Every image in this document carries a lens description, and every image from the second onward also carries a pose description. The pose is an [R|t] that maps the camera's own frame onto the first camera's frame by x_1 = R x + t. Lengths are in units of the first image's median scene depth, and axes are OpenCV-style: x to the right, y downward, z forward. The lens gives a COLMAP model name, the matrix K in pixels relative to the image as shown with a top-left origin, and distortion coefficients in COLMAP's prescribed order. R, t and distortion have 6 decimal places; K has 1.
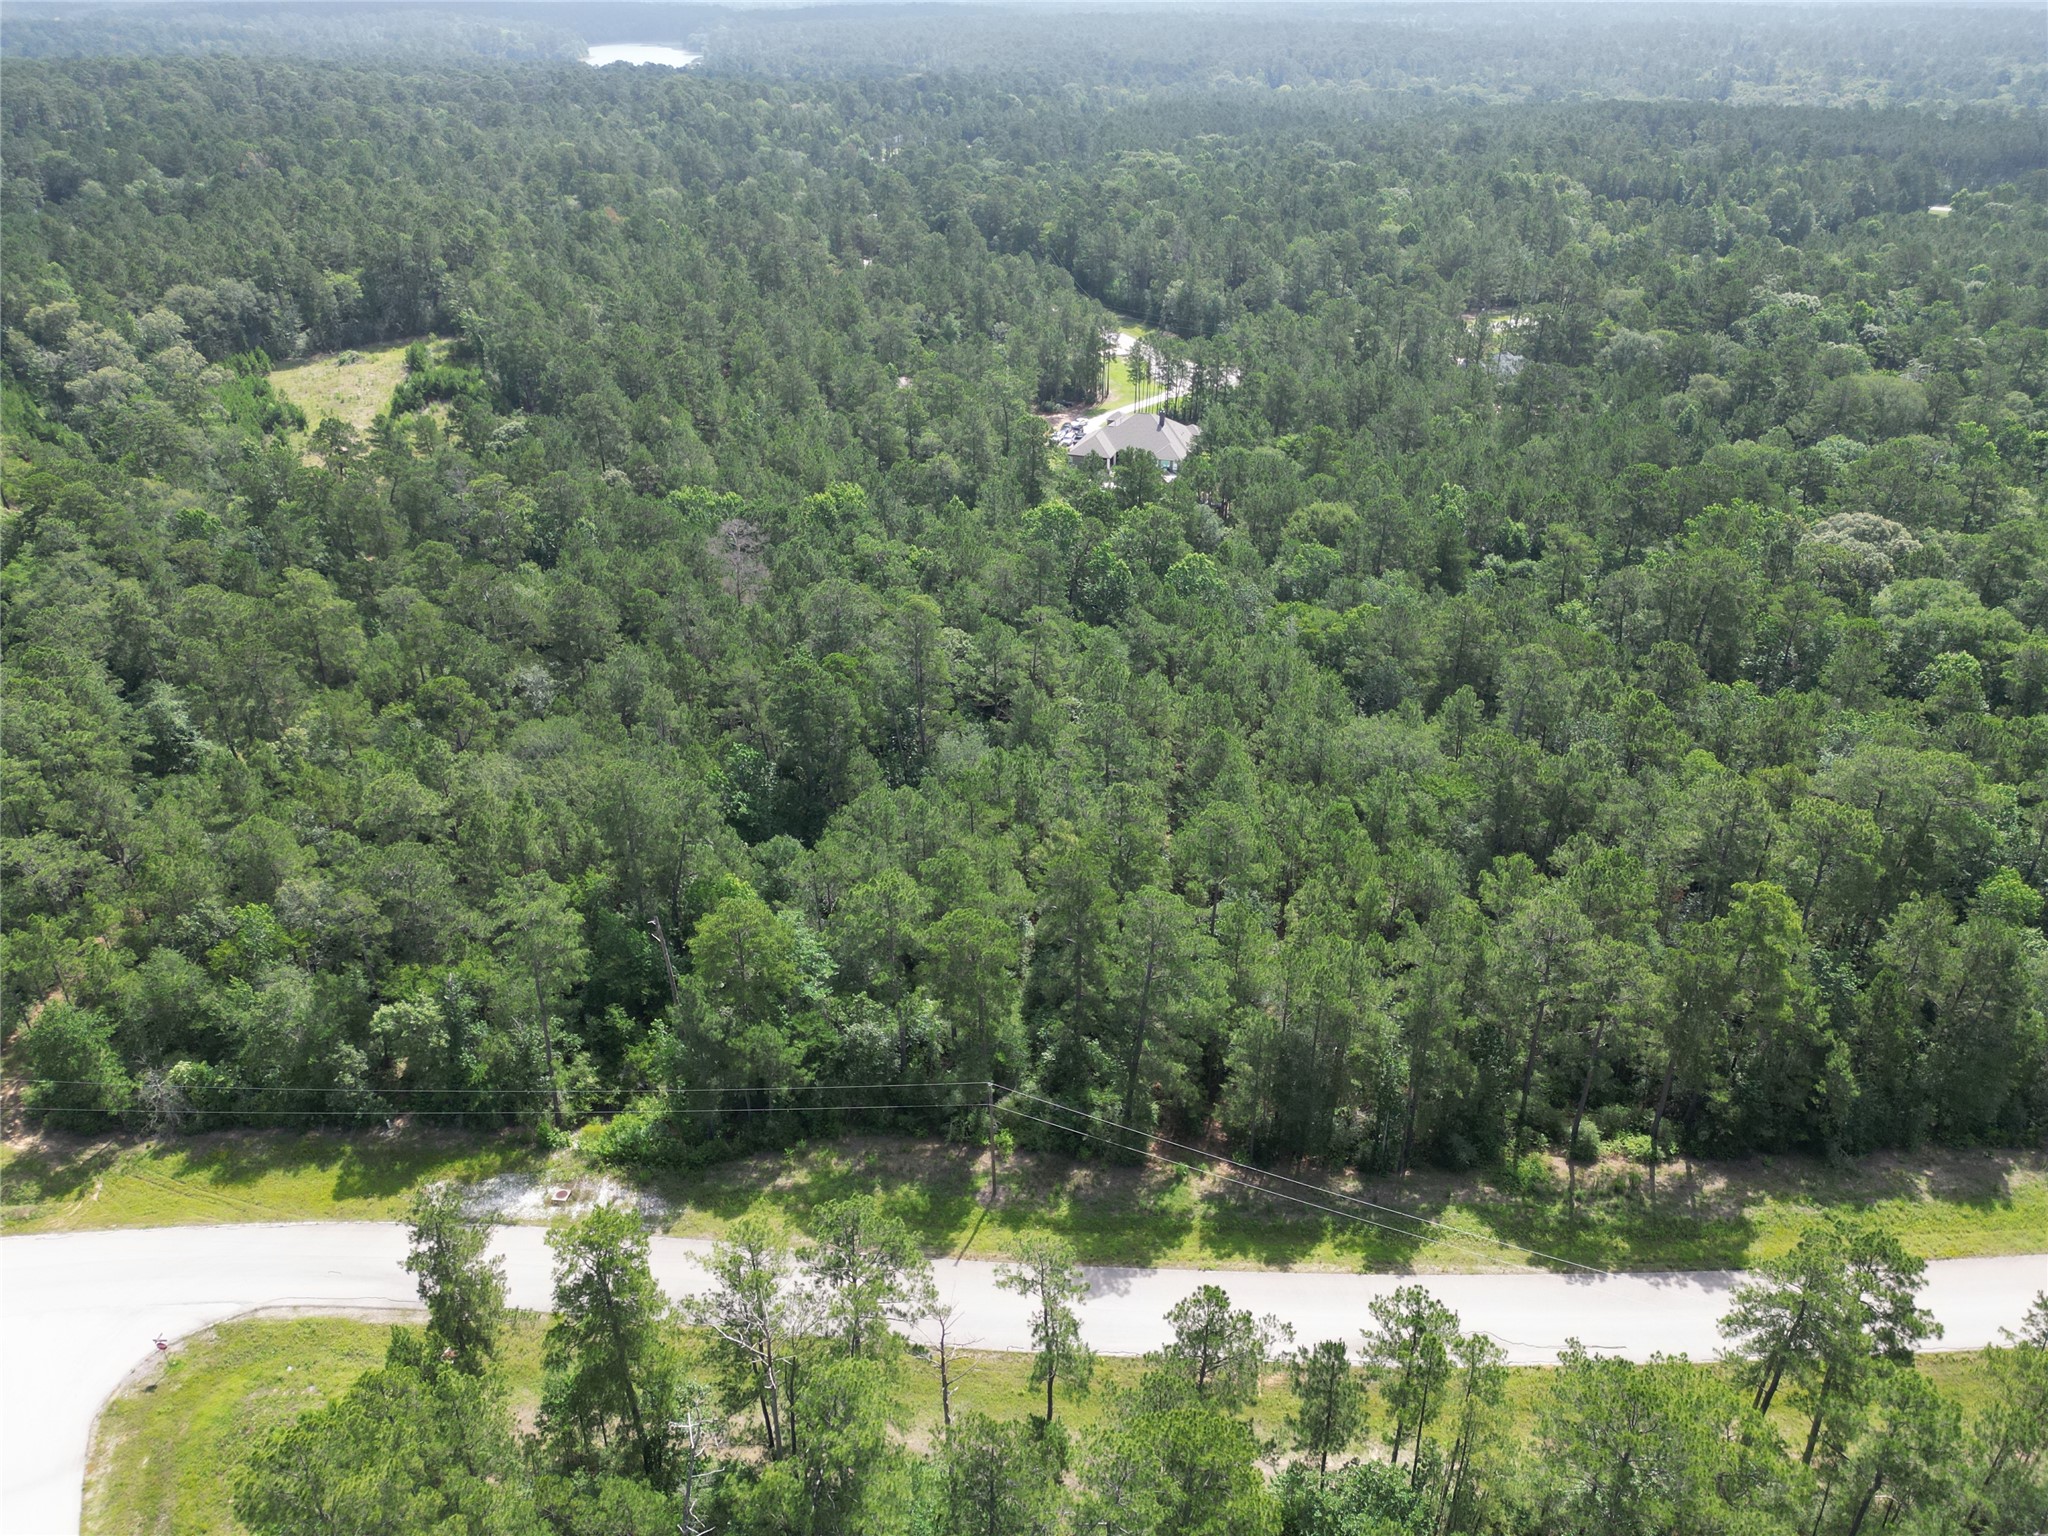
lens RADIAL K [[1431.7, 0, 1021.4], [0, 1431.7, 764.0], [0, 0, 1]] dist [0.072868, -0.067331]
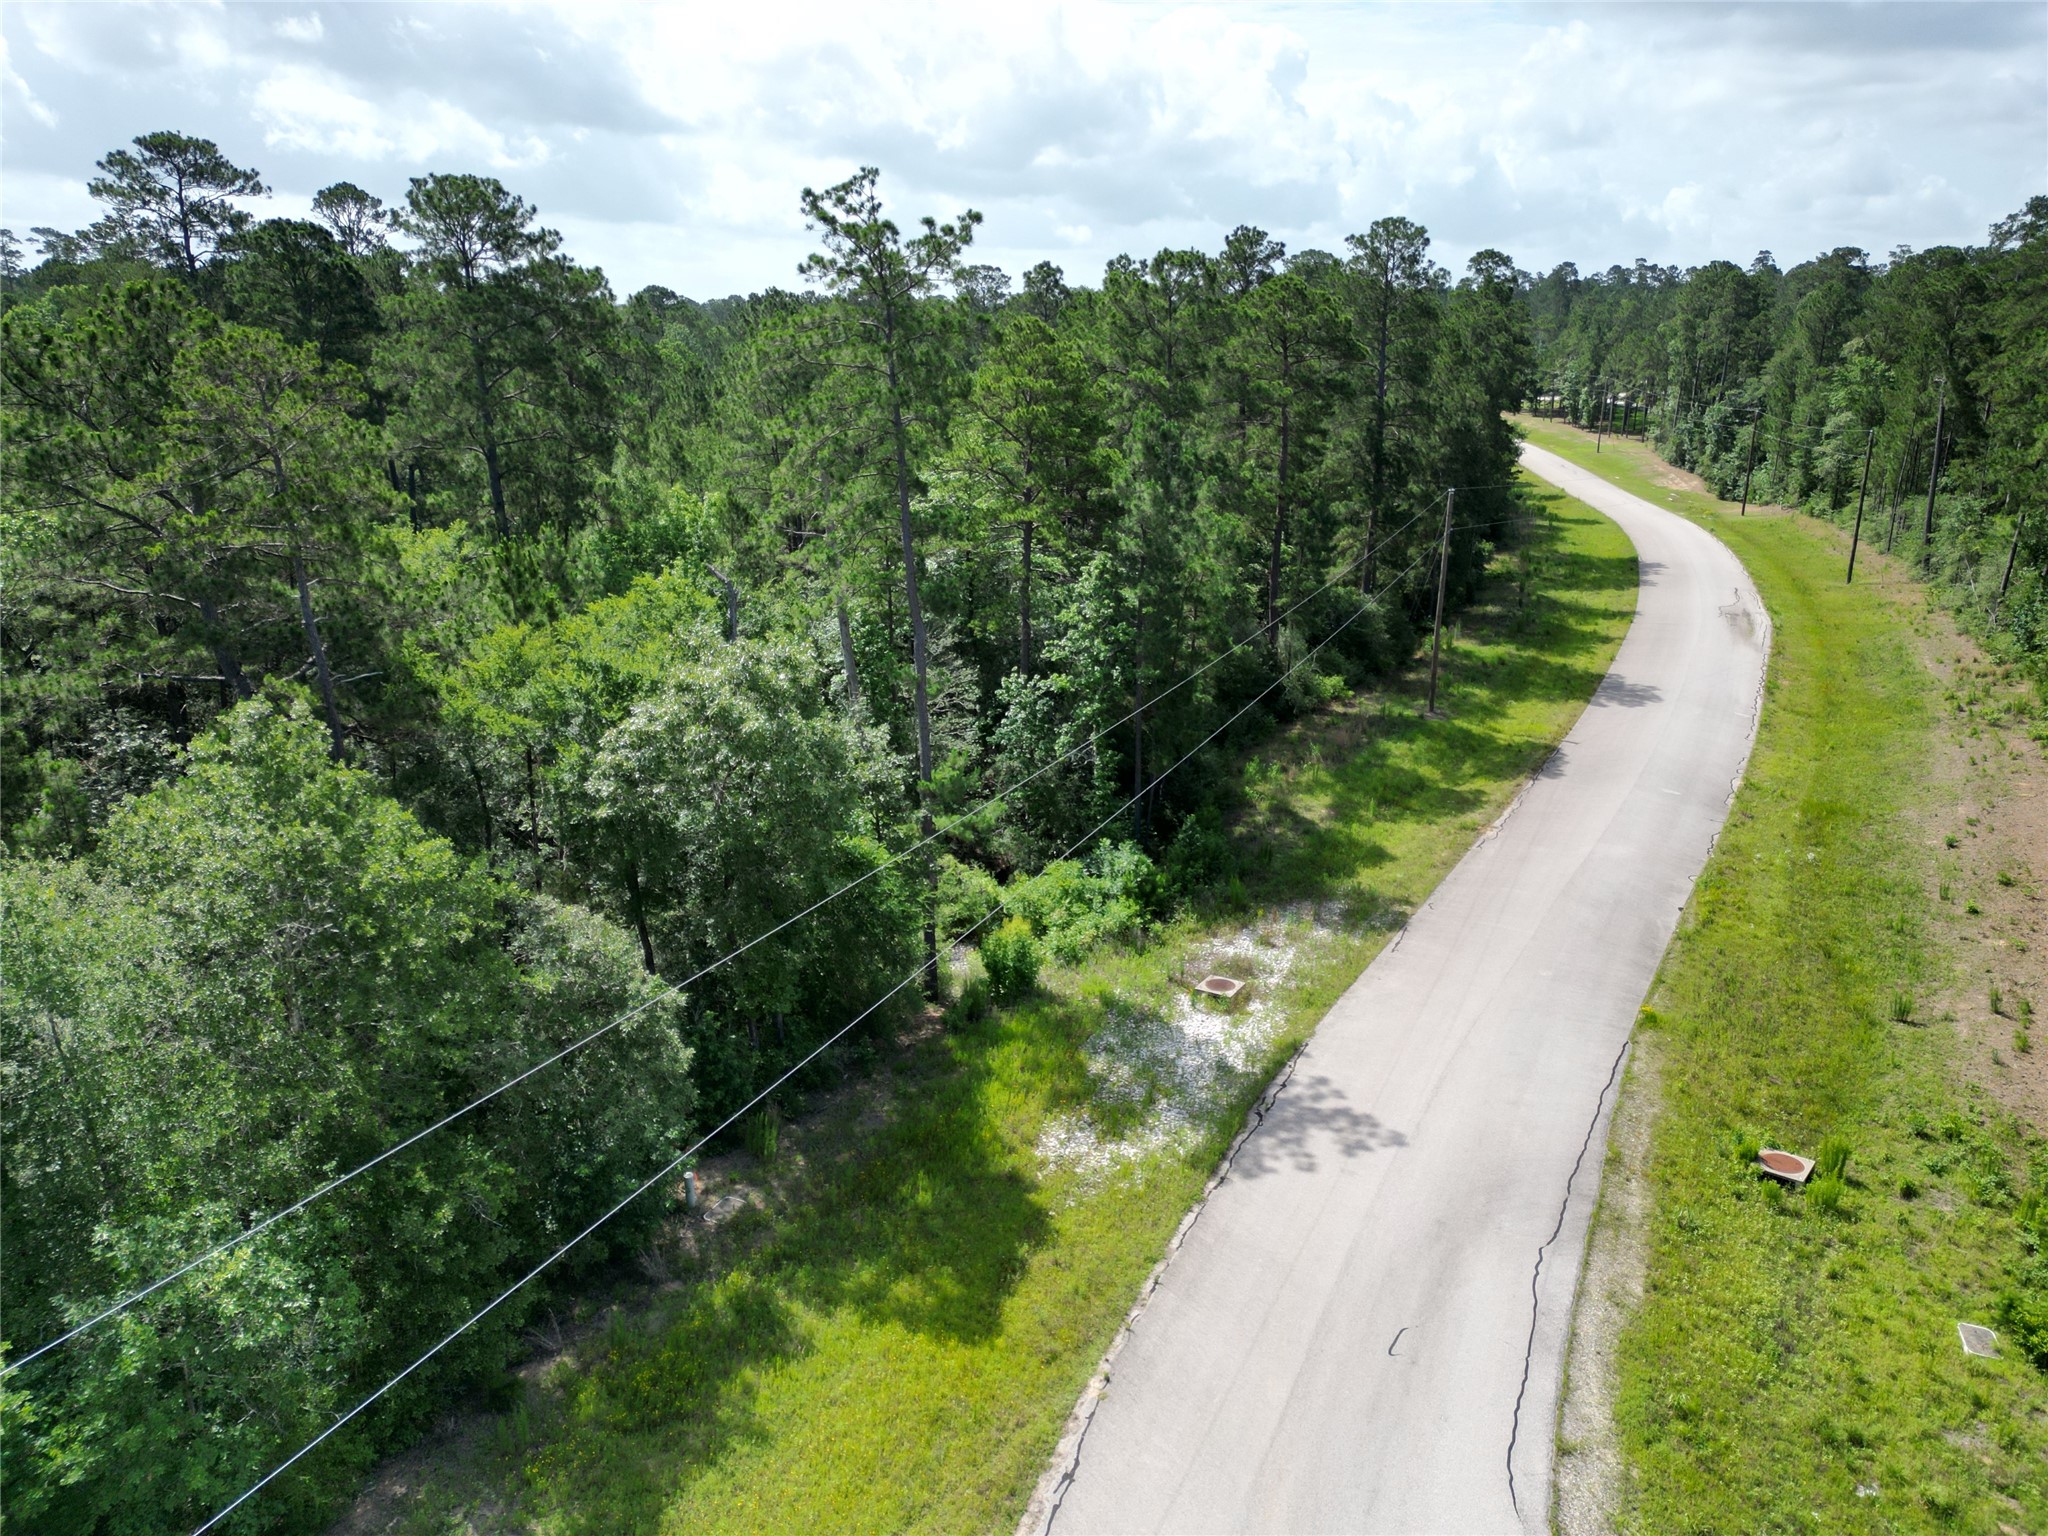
lens RADIAL K [[1431.7, 0, 1021.4], [0, 1431.7, 764.0], [0, 0, 1]] dist [0.072868, -0.067331]
pose [[0.415111, -0.267241, 0.869635, -0.607452], [0.429452, 0.900243, 0.071652, 0.180148], [-0.802031, 0.343723, 0.488467, 0.774119]]
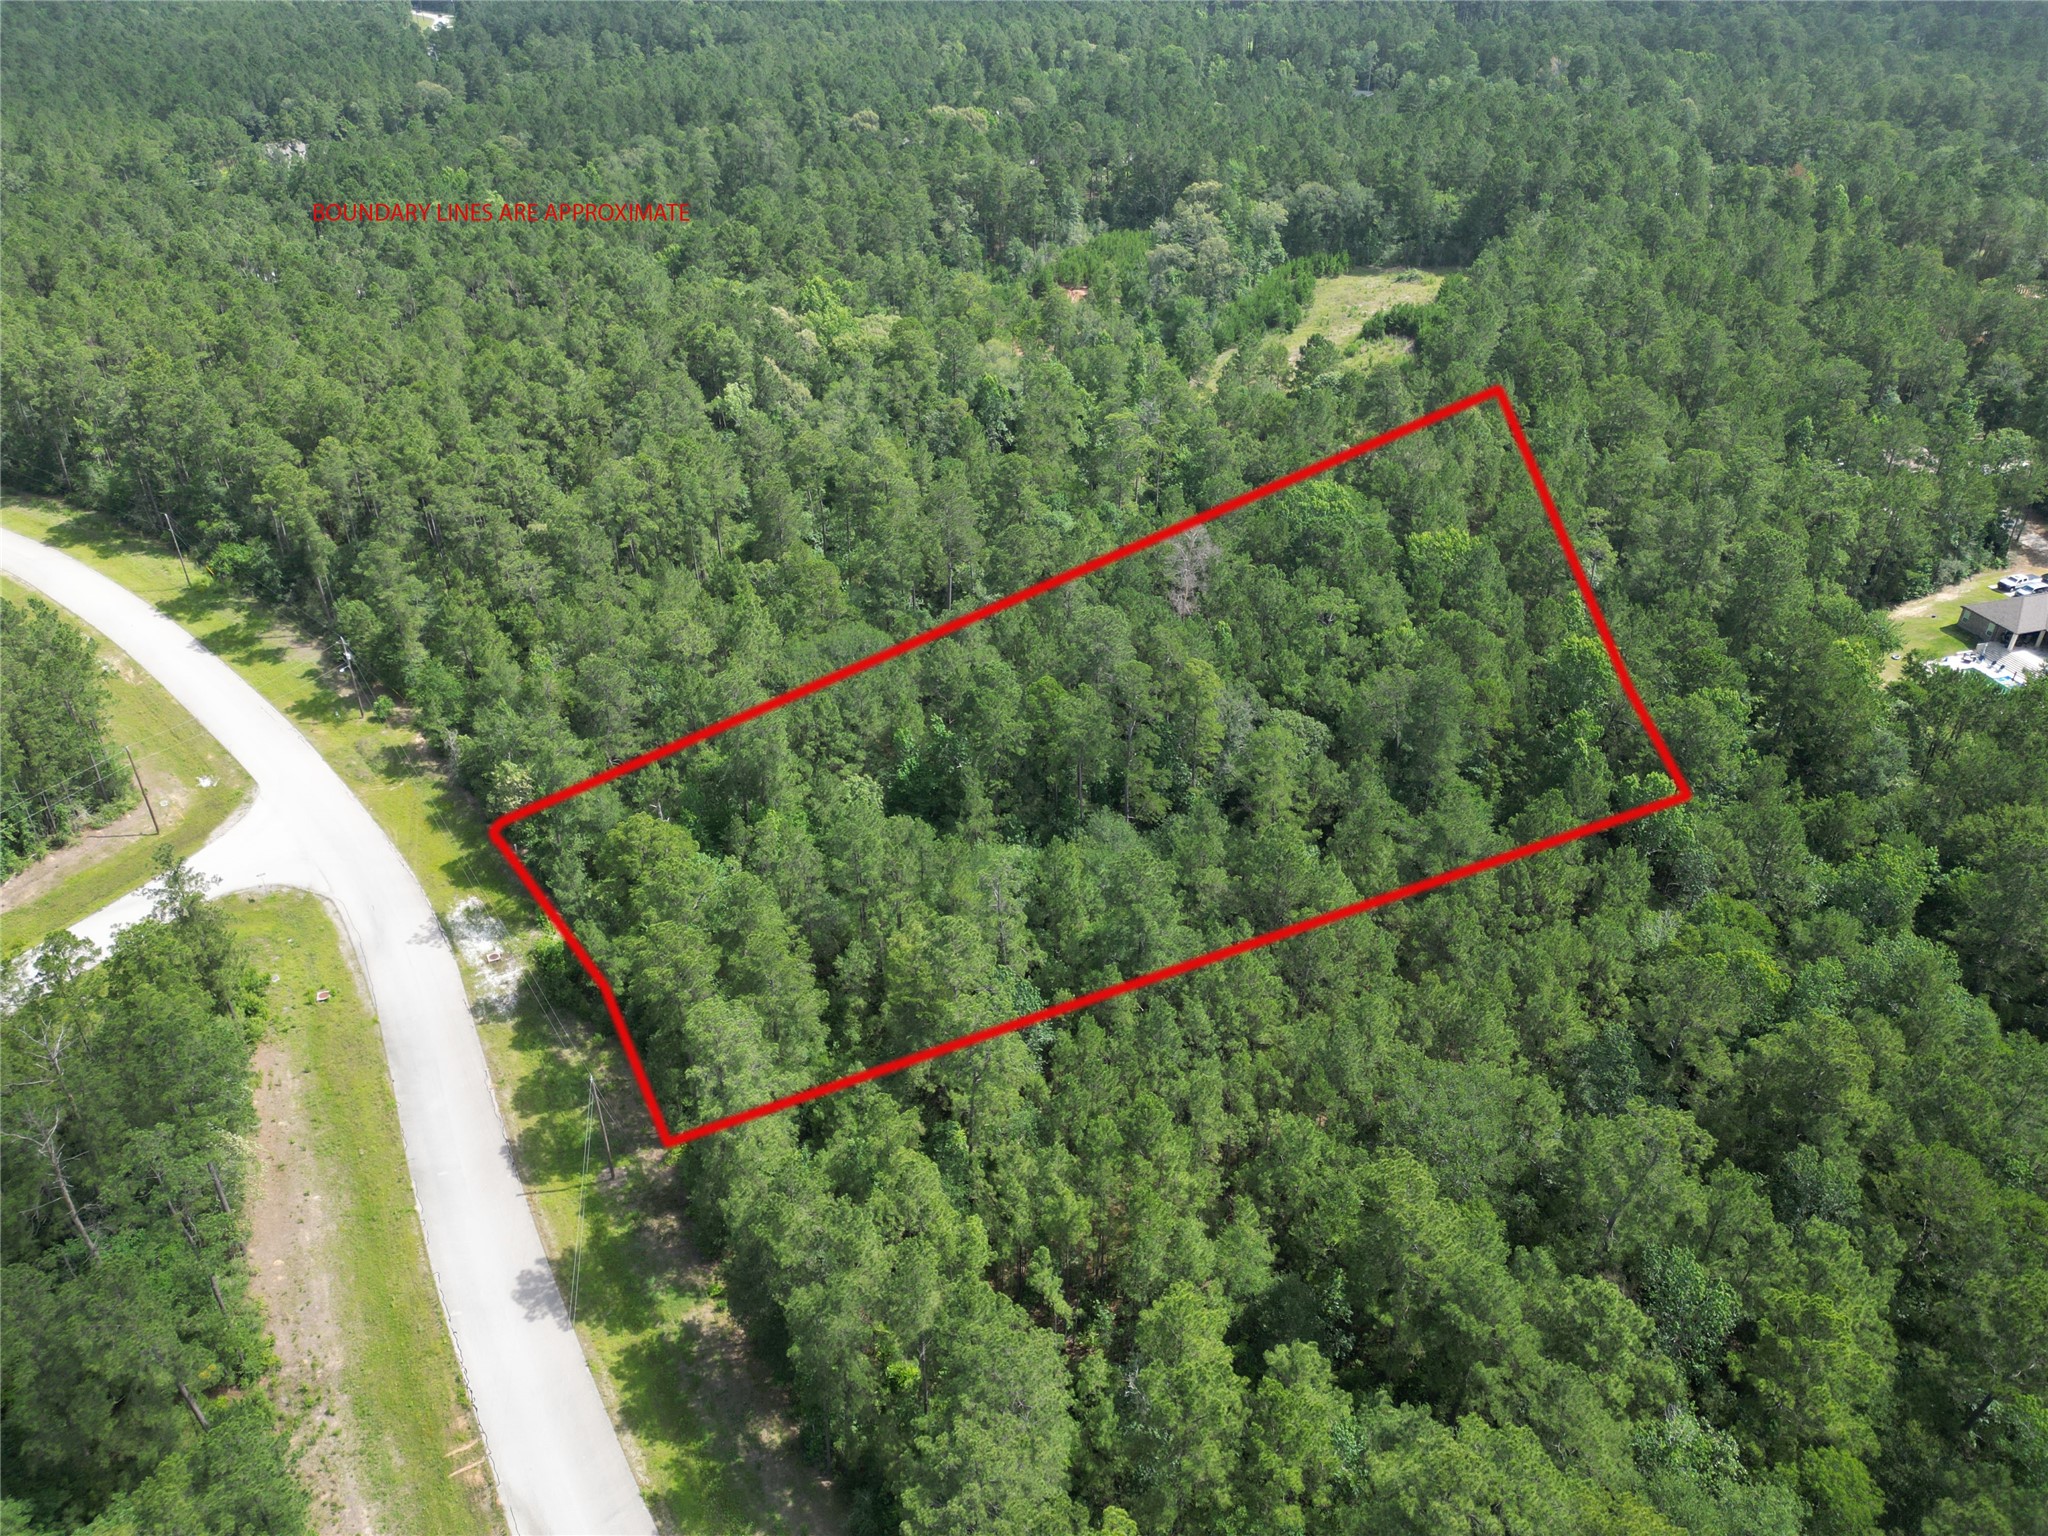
lens RADIAL K [[1431.7, 0, 1021.4], [0, 1431.7, 764.0], [0, 0, 1]] dist [0.072868, -0.067331]
pose [[0.561344, 0.440187, -0.700805, 0.684406], [-0.393411, 0.886945, 0.241983, -0.305843], [0.728094, 0.139869, 0.671056, 0.436790]]
